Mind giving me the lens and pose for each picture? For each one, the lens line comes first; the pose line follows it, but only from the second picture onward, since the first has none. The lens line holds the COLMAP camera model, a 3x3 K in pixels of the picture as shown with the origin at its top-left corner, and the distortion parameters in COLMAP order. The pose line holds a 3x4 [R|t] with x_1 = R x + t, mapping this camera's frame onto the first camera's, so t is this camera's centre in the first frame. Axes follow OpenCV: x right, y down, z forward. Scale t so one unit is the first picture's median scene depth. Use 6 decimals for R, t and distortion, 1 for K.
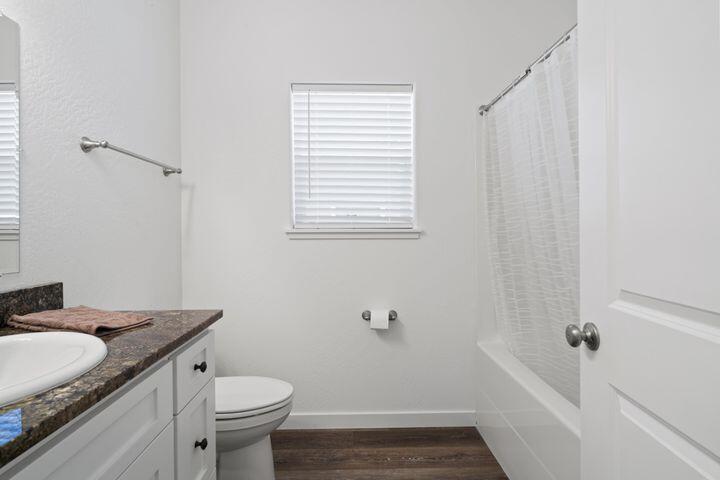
lens RADIAL K [[372.2, 0, 362.5], [0, 372.2, 232.2], [0, 0, 1]] dist [-0.003711, 0.000288]
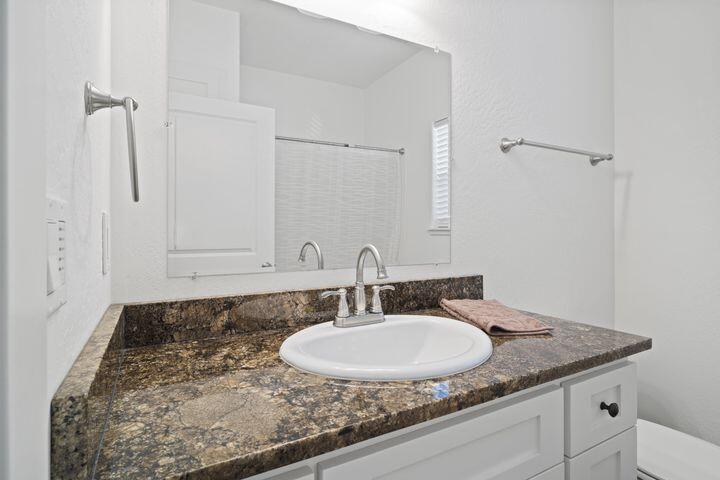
lens RADIAL K [[372.2, 0, 362.5], [0, 372.2, 232.2], [0, 0, 1]] dist [-0.003711, 0.000288]
pose [[0.455436, 0.009154, -0.890222, 0.004688], [-0.003671, 0.999958, 0.008405, 0.000527], [0.890261, -0.000560, 0.455450, 0.230349]]
